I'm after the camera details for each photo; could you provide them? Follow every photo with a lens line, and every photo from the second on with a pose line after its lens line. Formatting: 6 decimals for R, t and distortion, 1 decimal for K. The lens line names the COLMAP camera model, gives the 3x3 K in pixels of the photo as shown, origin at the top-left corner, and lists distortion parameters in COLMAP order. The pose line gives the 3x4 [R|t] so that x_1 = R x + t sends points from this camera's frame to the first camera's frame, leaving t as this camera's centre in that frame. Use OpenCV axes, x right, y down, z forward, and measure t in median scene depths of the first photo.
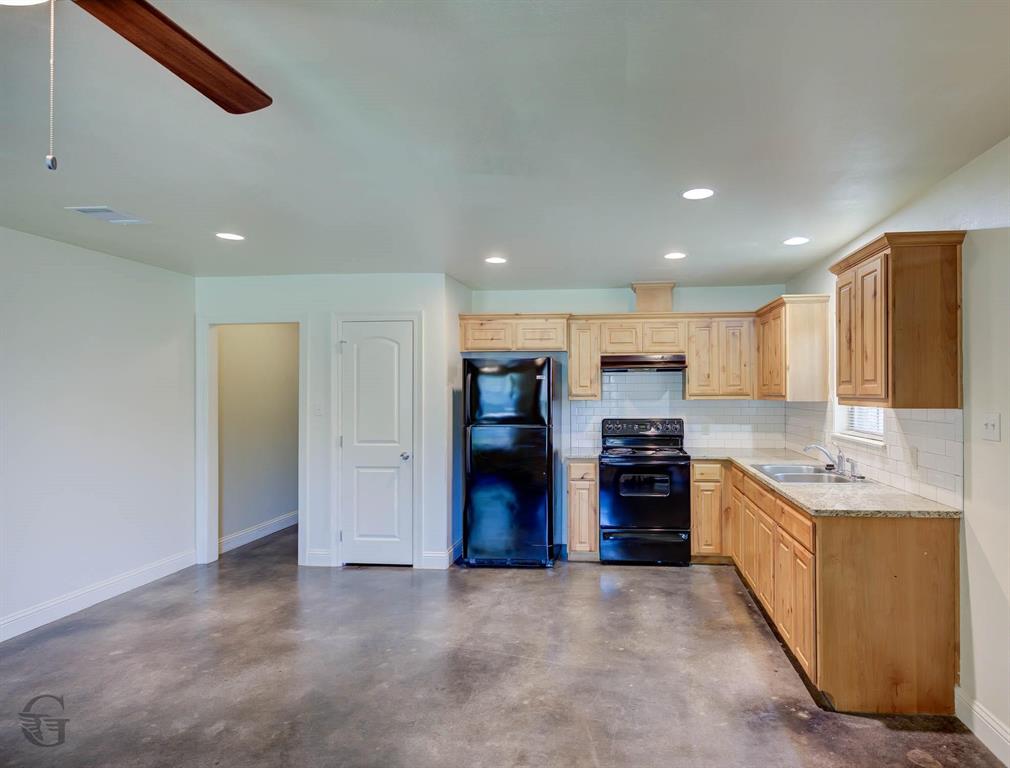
lens RADIAL K [[560.3, 0, 559.5], [0, 560.3, 386.7], [0, 0, 1]] dist [0.002821, -0.003713]
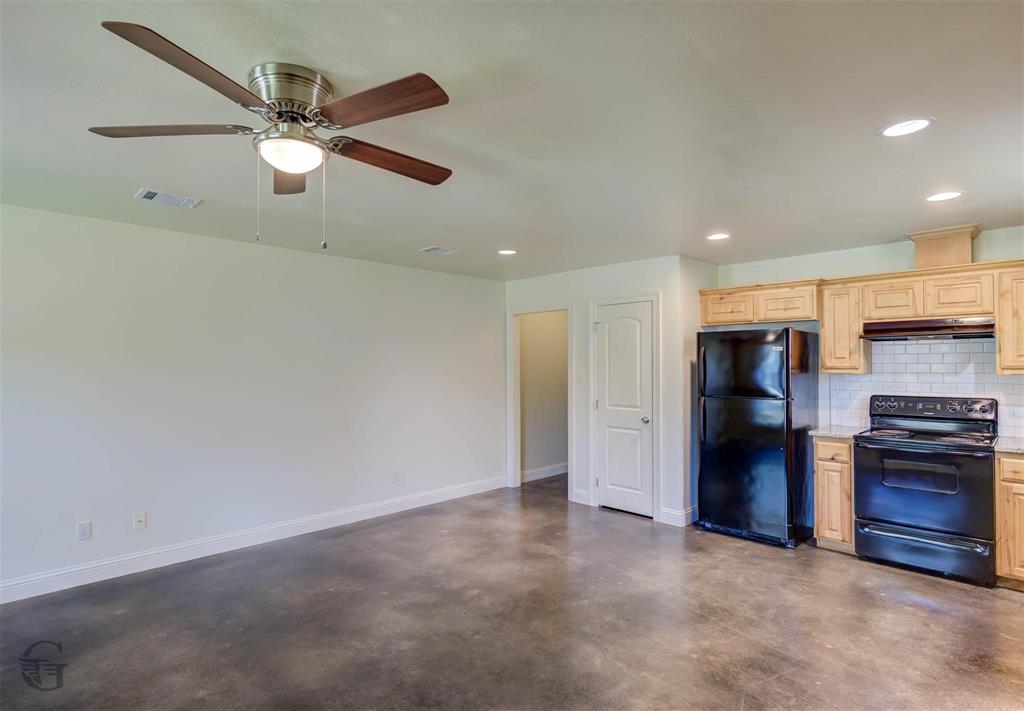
lens RADIAL K [[535.4, 0, 519.4], [0, 535.4, 357.3], [0, 0, 1]] dist [0.004371, -0.003925]
pose [[0.755754, -0.007526, -0.654812, 0.245925], [0.004776, 0.999971, -0.005981, 0.001505], [0.654838, 0.001393, 0.755768, 0.010501]]
